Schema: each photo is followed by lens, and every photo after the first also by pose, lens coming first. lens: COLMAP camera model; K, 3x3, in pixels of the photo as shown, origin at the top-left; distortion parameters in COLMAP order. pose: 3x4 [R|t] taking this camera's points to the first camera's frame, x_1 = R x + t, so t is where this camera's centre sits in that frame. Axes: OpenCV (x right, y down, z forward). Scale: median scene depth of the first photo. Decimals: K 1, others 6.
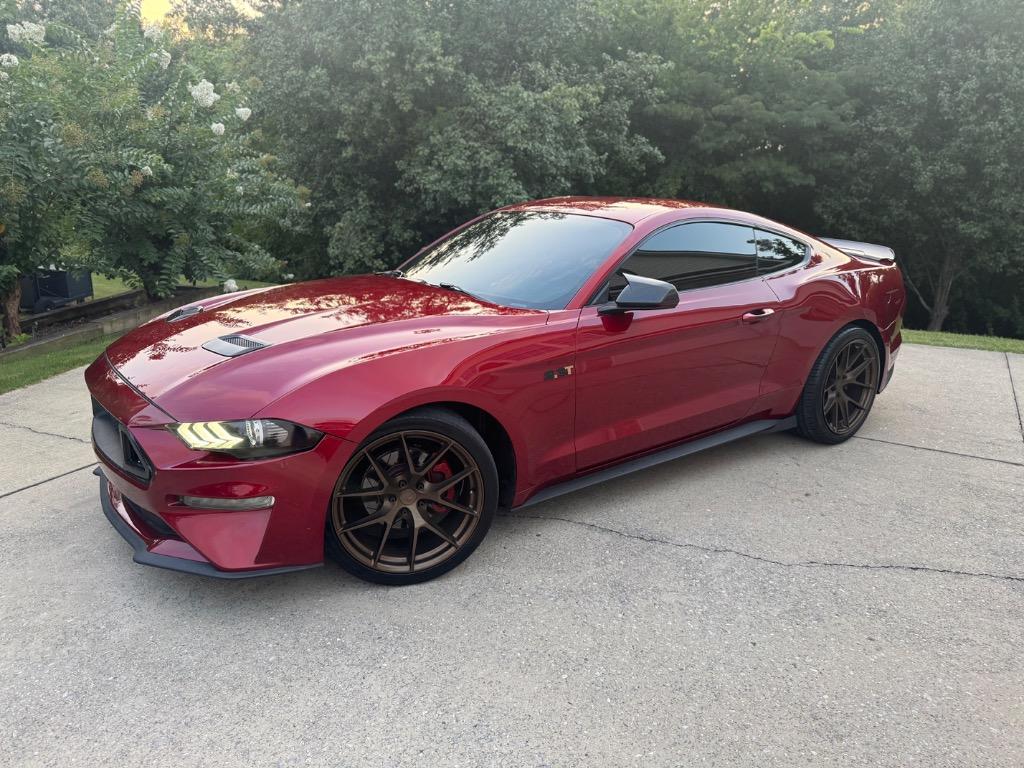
lens RADIAL K [[726.5, 0, 507.6], [0, 726.5, 383.7], [0, 0, 1]] dist [-0.002662, -0.001586]
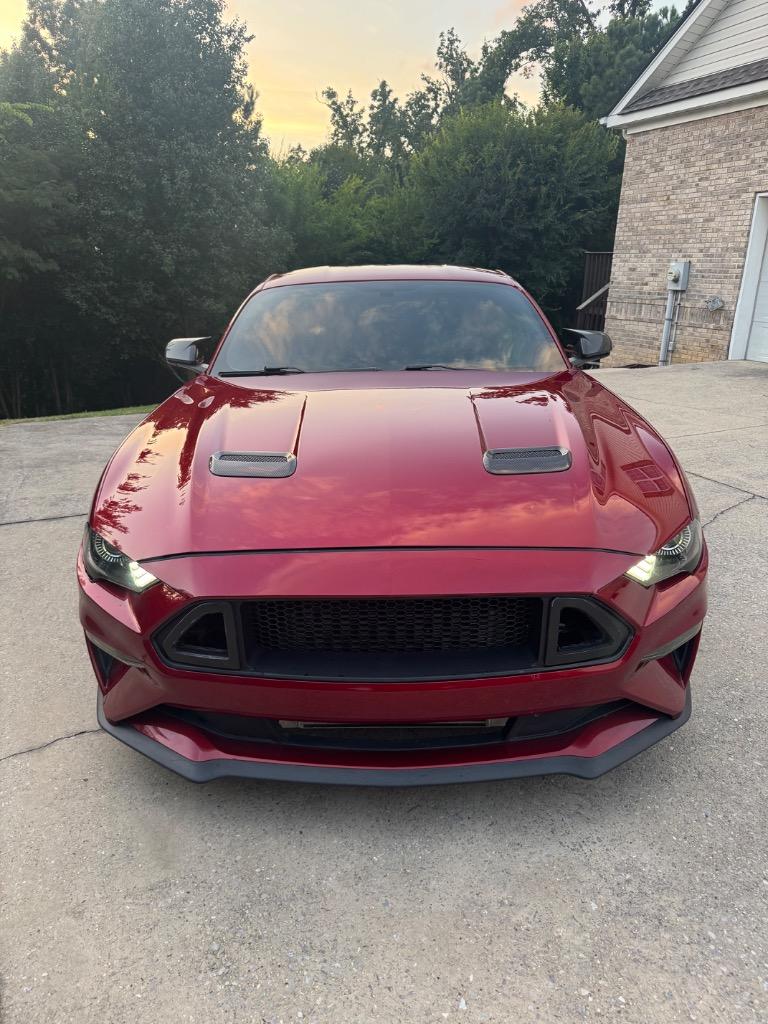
lens RADIAL K [[726.5, 0, 391.8], [0, 726.5, 510.0], [0, 0, 1]] dist [-0.002662, -0.001586]
pose [[0.605265, -0.272239, 0.748025, -1.146313], [0.235424, 0.958884, 0.158486, -0.175104], [-0.760415, 0.080177, 0.644470, 0.703216]]
